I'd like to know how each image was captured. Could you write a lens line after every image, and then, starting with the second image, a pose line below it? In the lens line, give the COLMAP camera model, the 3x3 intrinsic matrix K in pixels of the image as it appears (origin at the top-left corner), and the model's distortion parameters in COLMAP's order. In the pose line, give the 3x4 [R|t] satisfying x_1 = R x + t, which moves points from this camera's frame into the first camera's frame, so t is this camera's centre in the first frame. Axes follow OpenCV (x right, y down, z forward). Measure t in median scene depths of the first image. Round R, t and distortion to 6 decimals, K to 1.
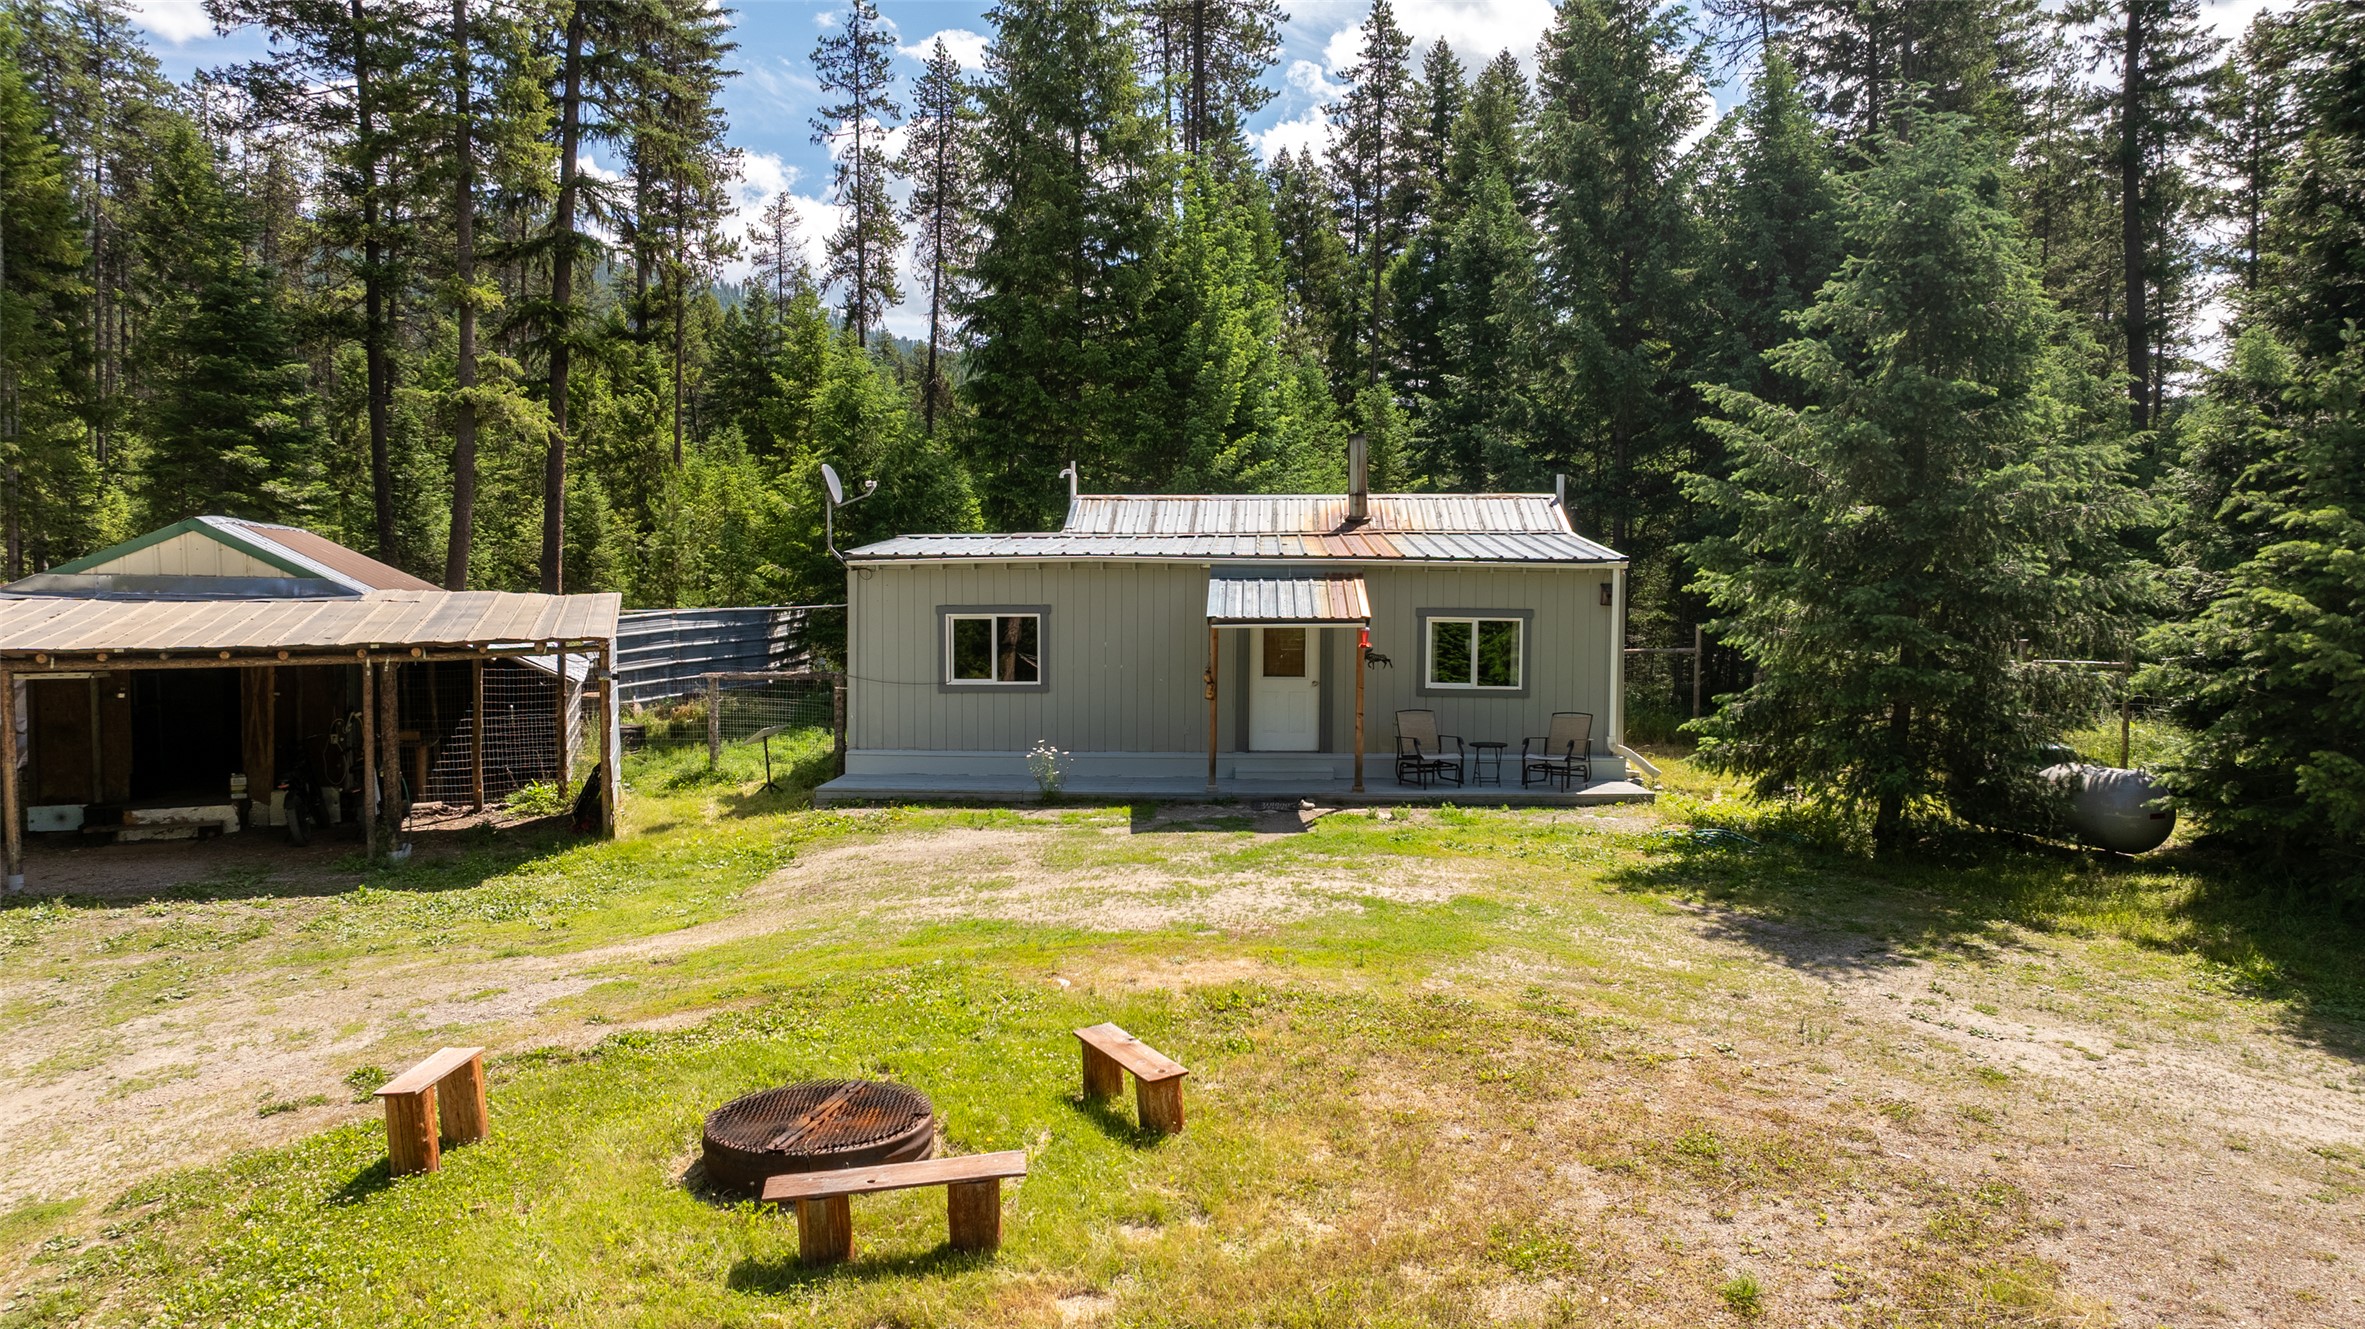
lens RADIAL K [[1726.8, 0, 1199.9], [0, 1726.8, 671.2], [0, 0, 1]] dist [-0.039564, 0.086003]
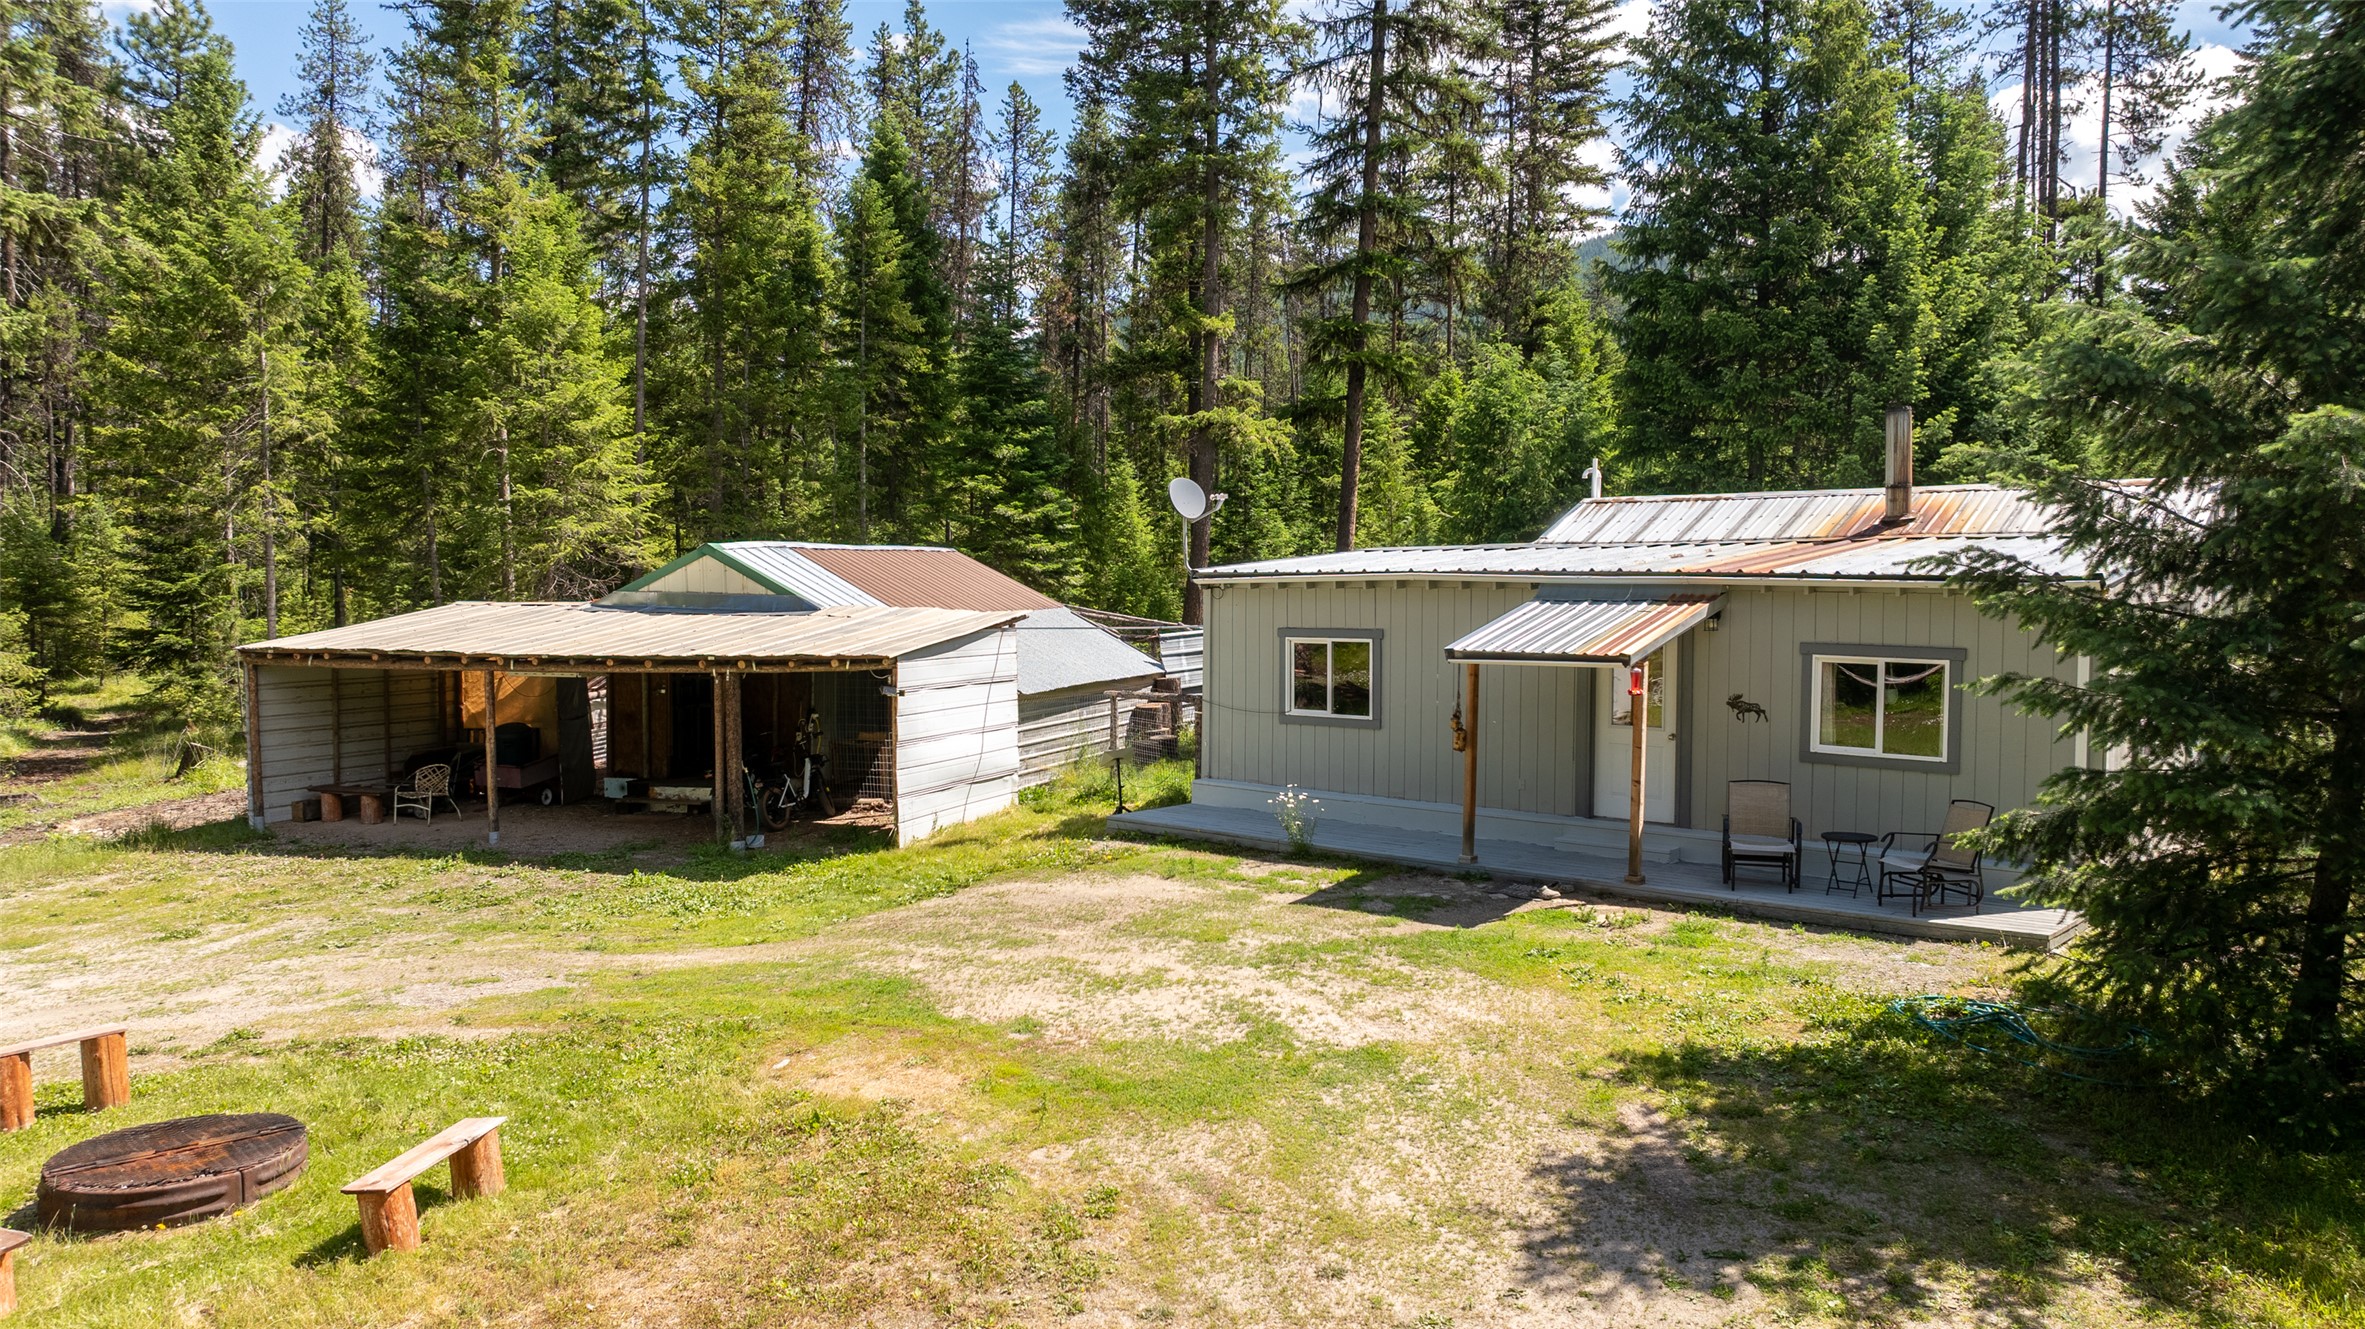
lens RADIAL K [[1726.8, 0, 1179.0], [0, 1726.8, 668.2], [0, 0, 1]] dist [-0.039564, 0.086003]
pose [[0.773839, 0.031569, -0.632595, 0.384201], [-0.033908, 0.999390, 0.008394, -0.022425], [0.632474, 0.014954, 0.774437, 0.262475]]
